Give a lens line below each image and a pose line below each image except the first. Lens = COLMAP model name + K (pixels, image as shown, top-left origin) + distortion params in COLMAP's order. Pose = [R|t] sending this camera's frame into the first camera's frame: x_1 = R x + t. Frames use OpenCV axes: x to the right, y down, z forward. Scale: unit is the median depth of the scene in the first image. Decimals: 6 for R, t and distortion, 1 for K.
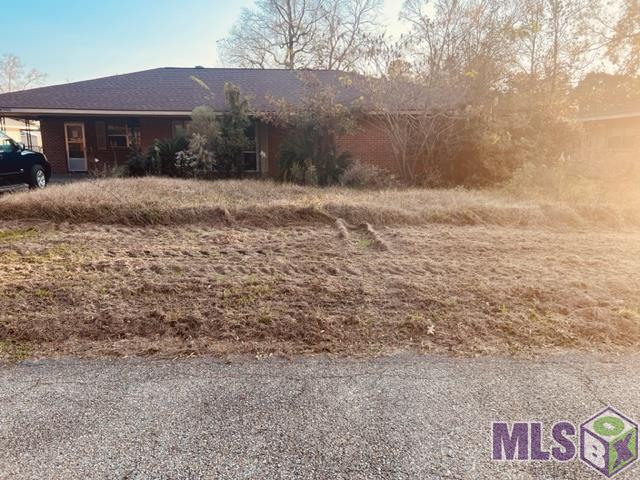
lens RADIAL K [[488.3, 0, 320.0], [0, 488.3, 240.0], [0, 0, 1]] dist [0.002553, 0.001600]
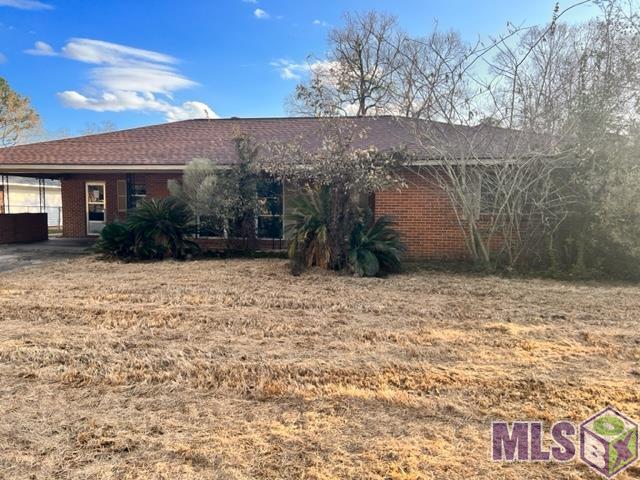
lens RADIAL K [[476.9, 0, 320.0], [0, 476.9, 240.0], [0, 0, 1]] dist [-0.001038, -0.001008]
pose [[0.982572, 0.015220, -0.185261, 0.062549], [-0.036738, 0.992883, -0.113282, -0.050031], [0.182218, 0.118114, 0.976138, 0.234579]]
